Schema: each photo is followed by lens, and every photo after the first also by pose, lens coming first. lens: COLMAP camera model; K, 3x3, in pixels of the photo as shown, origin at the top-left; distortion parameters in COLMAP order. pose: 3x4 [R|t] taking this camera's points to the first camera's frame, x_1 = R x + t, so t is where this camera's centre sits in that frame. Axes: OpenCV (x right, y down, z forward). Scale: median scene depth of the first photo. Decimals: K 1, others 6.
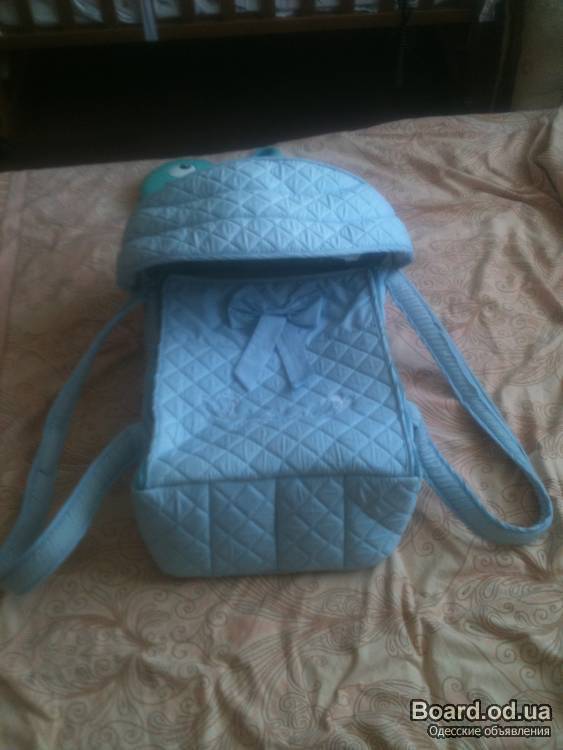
lens RADIAL K [[834.5, 0, 281.5], [0, 834.5, 375.0], [0, 0, 1]] dist [0.072718, -0.044270]
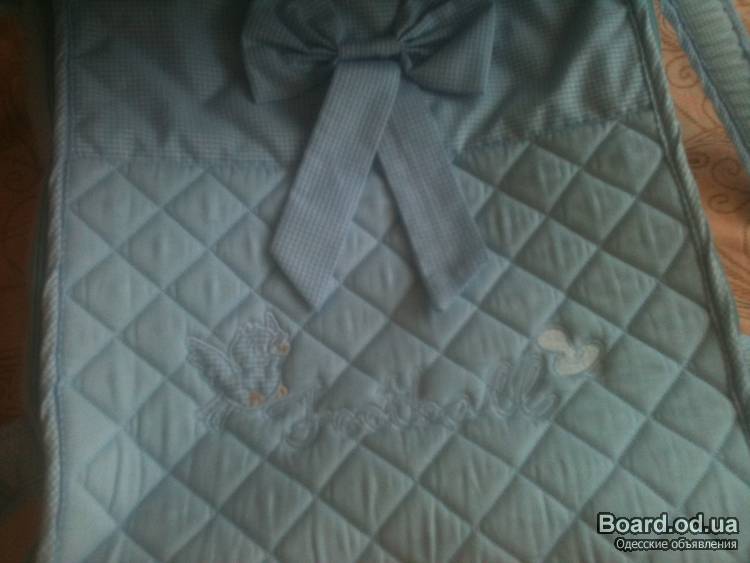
lens RADIAL K [[834.5, 0, 375.0], [0, 834.5, 281.5], [0, 0, 1]] dist [0.072718, -0.044270]
pose [[0.996526, -0.032593, 0.076645, -0.039721], [-0.000110, 0.919736, 0.392538, -0.136032], [-0.083287, -0.391183, 0.916537, 0.653135]]
